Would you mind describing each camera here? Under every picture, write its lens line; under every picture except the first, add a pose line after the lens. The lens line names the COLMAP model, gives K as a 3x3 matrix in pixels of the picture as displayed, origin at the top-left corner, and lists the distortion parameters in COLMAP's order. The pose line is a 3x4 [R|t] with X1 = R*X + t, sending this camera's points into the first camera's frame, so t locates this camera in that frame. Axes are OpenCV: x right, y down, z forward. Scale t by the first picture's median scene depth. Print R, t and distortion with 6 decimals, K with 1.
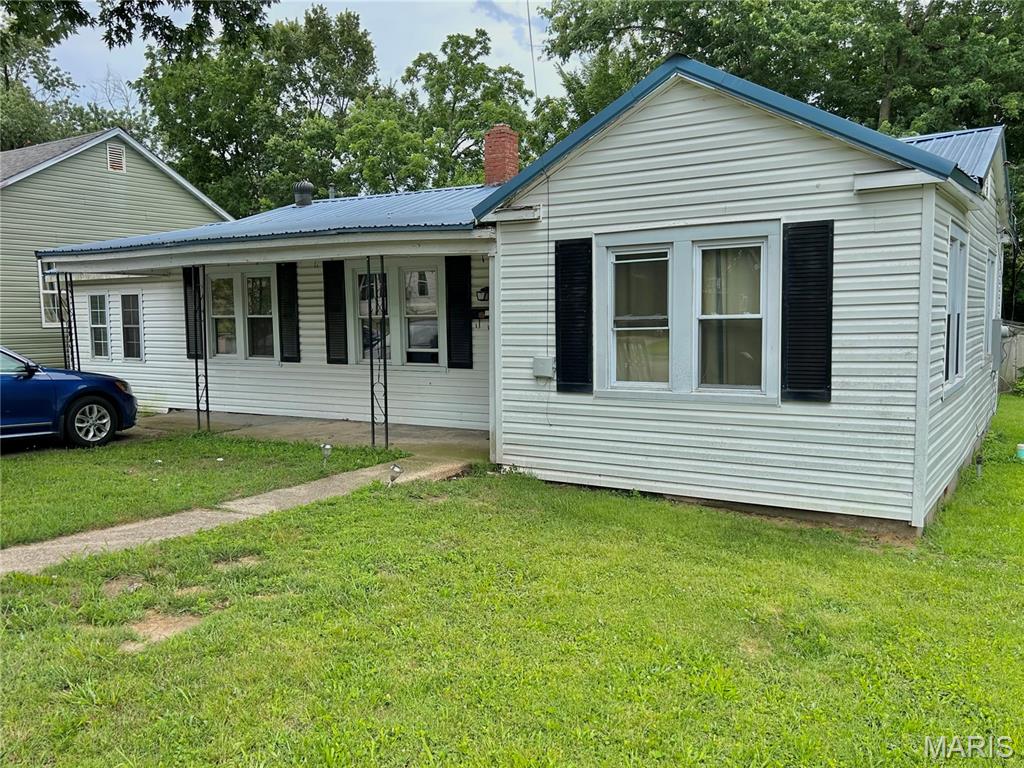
lens RADIAL K [[858.1, 0, 512.2], [0, 858.1, 387.5], [0, 0, 1]] dist [0.006531, 0.003643]
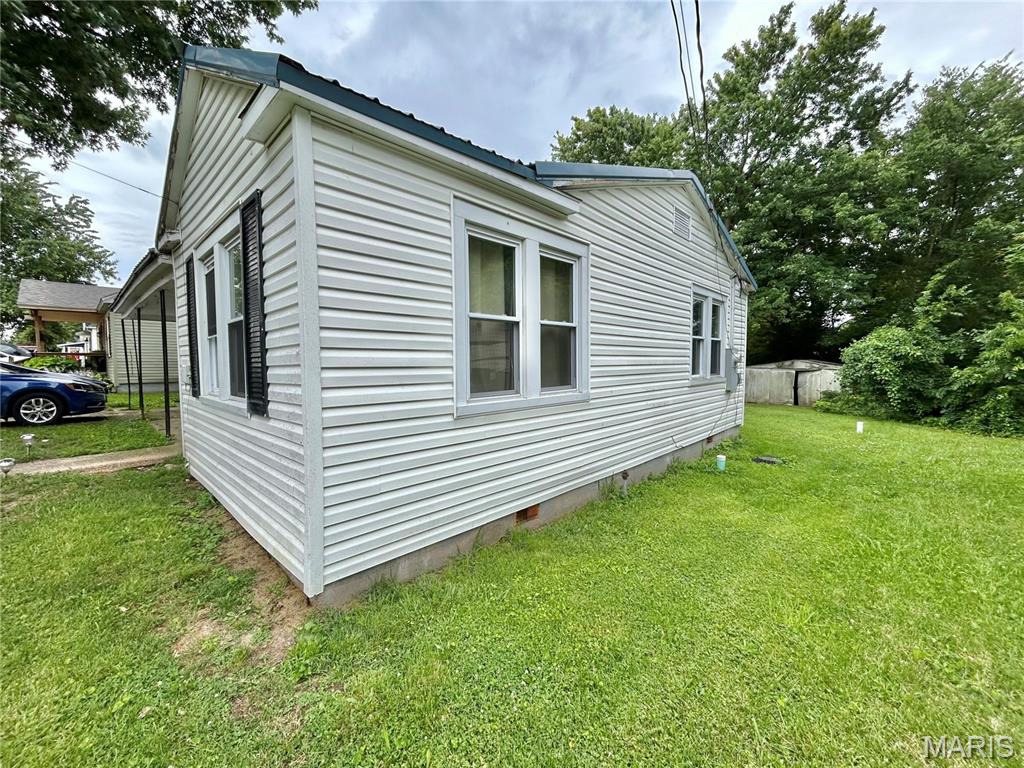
lens RADIAL K [[412.7, 0, 514.5], [0, 412.7, 382.8], [0, 0, 1]] dist [-0.002684, -0.000152]
pose [[0.983311, 0.016601, -0.181172, 0.454332], [-0.020976, 0.999532, -0.022260, -0.007971], [0.180718, 0.025689, 0.983199, 0.448952]]
